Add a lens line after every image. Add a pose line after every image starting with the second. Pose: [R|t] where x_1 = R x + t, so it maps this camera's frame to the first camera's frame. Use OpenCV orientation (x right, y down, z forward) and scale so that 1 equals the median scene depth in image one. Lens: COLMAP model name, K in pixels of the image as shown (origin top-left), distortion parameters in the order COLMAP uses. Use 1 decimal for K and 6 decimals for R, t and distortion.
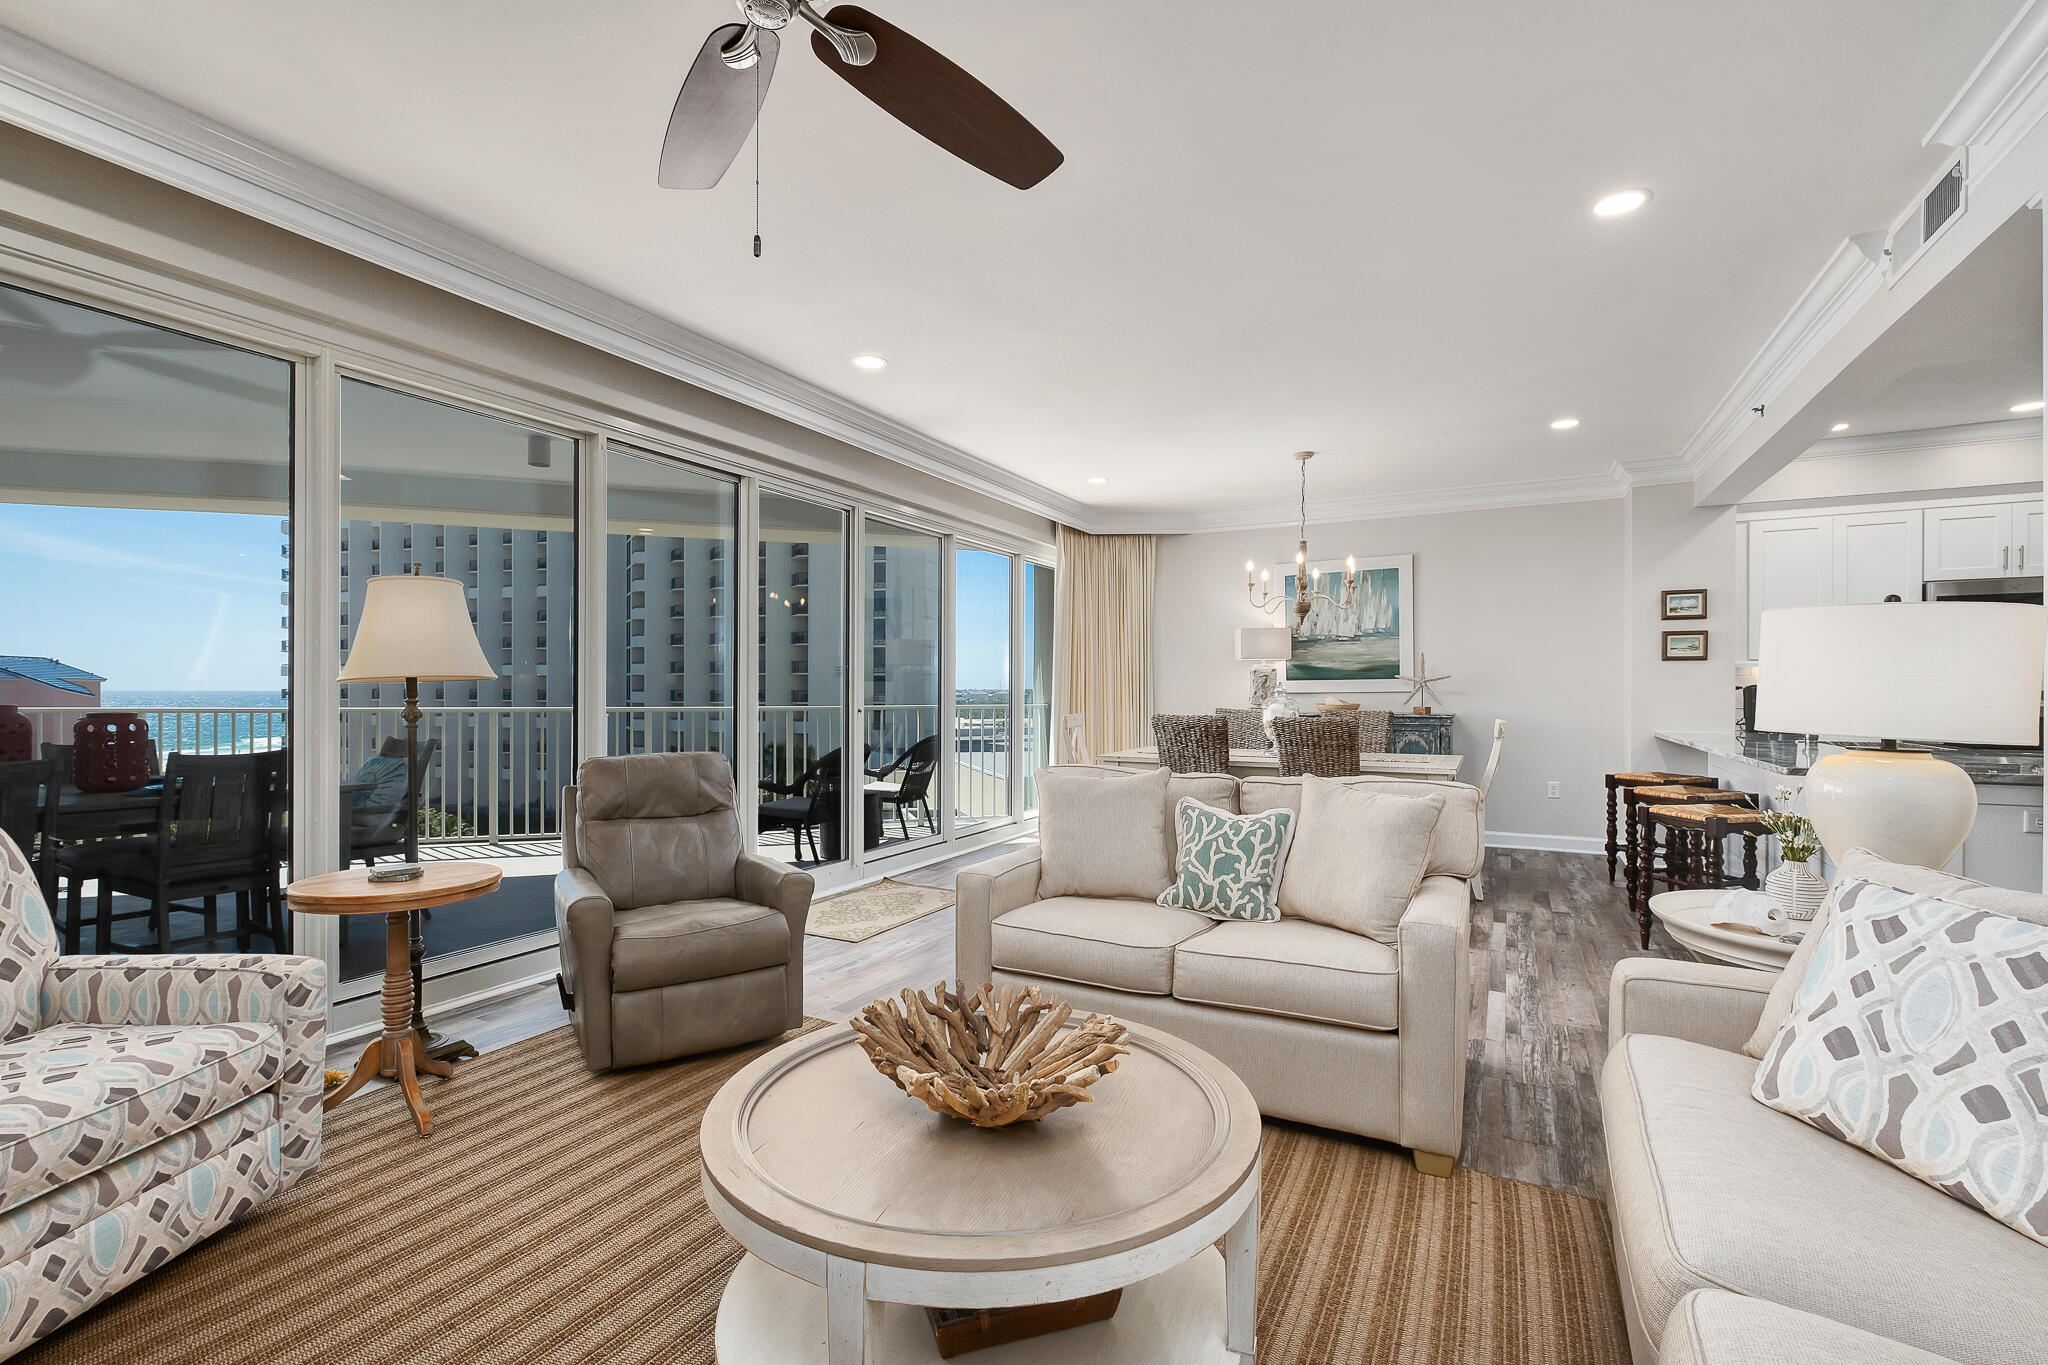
lens RADIAL K [[902.2, 0, 1012.8], [0, 902.2, 688.8], [0, 0, 1]] dist [-0.004380, 0.000994]
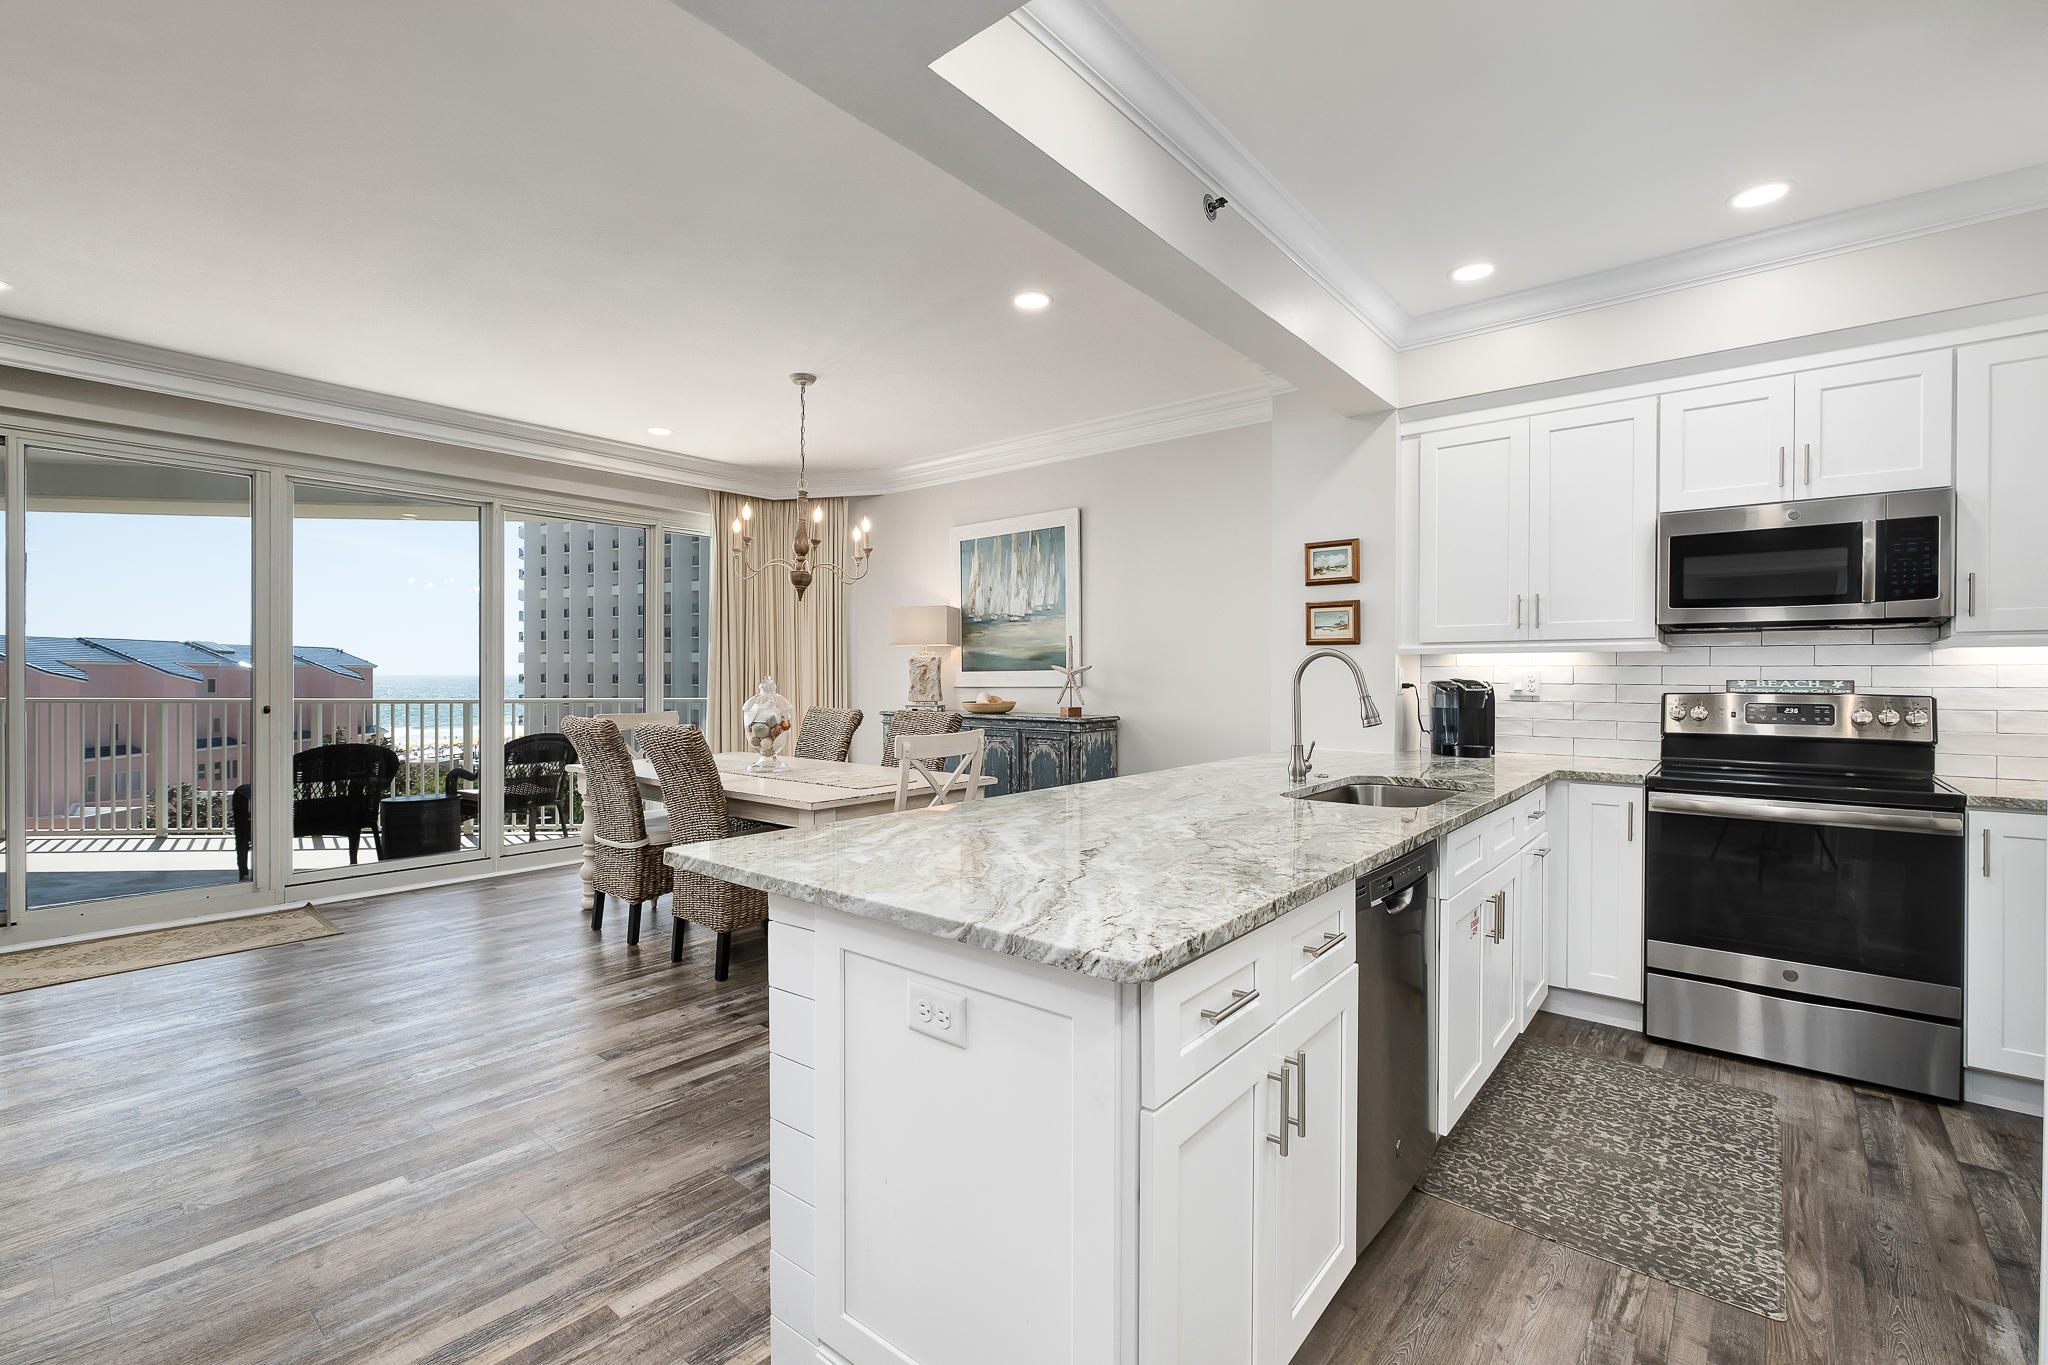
lens RADIAL K [[902.2, 0, 1013.5], [0, 902.2, 683.4], [0, 0, 1]] dist [-0.004380, 0.000994]
pose [[0.978658, 0.002030, -0.205484, 0.634156], [0.000342, 0.999934, 0.011506, -0.010149], [0.205494, -0.011331, 0.978593, 0.277185]]
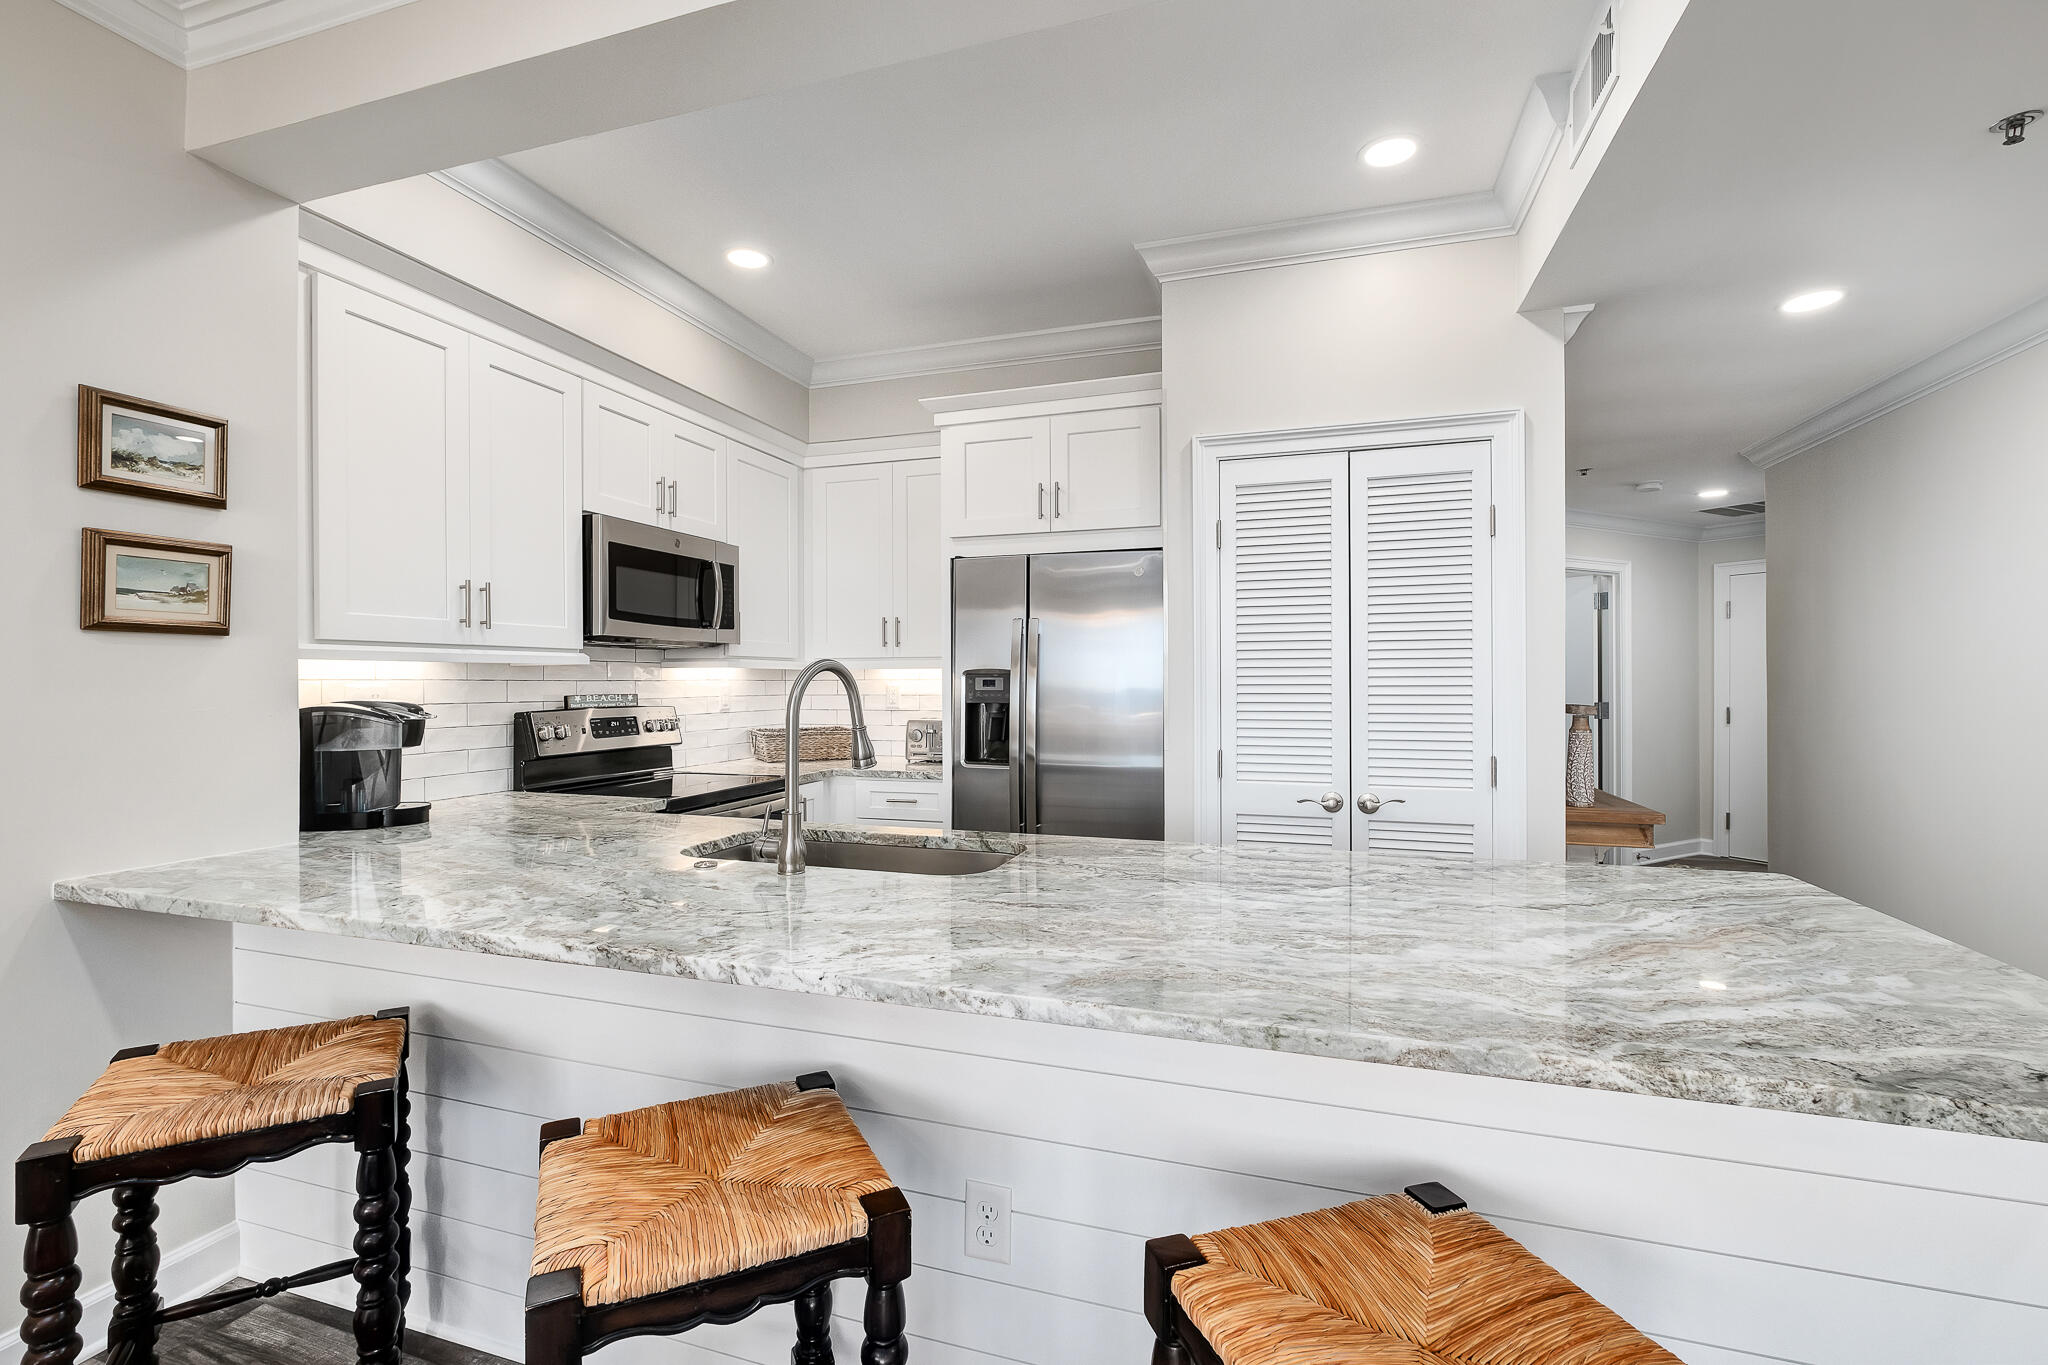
lens RADIAL K [[902.2, 0, 1017.1], [0, 902.2, 684.2], [0, 0, 1]] dist [-0.004380, 0.000994]
pose [[-0.183241, -0.005198, 0.983054, 0.380992], [0.001731, 0.999983, 0.005610, -0.015096], [-0.983067, 0.002729, -0.183228, 0.749398]]
